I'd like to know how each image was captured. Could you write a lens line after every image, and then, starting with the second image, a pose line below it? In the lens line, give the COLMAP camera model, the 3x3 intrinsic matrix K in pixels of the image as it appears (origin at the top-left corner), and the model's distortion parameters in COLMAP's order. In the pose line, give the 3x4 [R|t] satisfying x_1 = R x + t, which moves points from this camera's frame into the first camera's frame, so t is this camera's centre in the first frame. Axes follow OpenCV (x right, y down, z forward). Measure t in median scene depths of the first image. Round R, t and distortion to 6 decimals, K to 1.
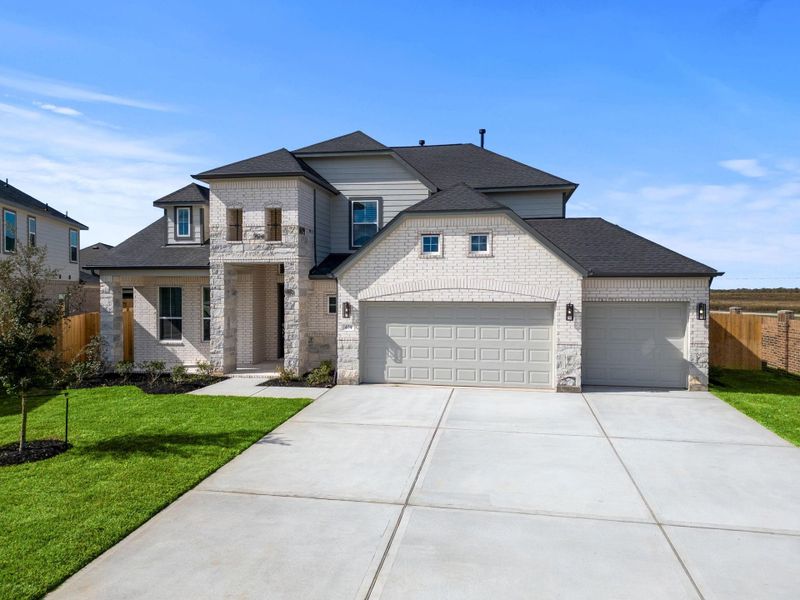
lens RADIAL K [[315.1, 0, 412.4], [0, 315.1, 273.5], [0, 0, 1]] dist [0.011539, -0.001590]
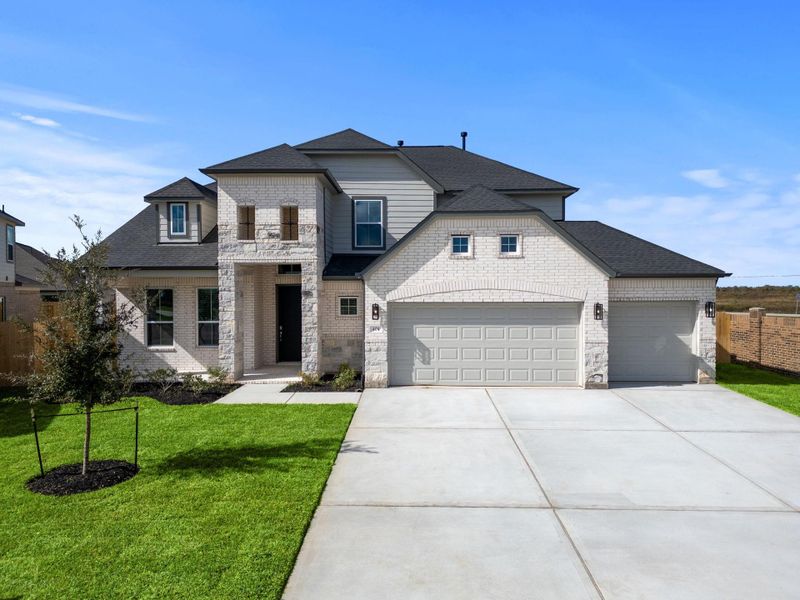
lens RADIAL K [[315.1, 0, 386.4], [0, 315.1, 274.5], [0, 0, 1]] dist [0.011539, -0.001590]
pose [[0.996062, 0.000212, 0.088655, -0.257127], [-0.000269, 1.000000, 0.000628, 0.000132], [-0.088655, -0.000649, 0.996062, 0.024373]]
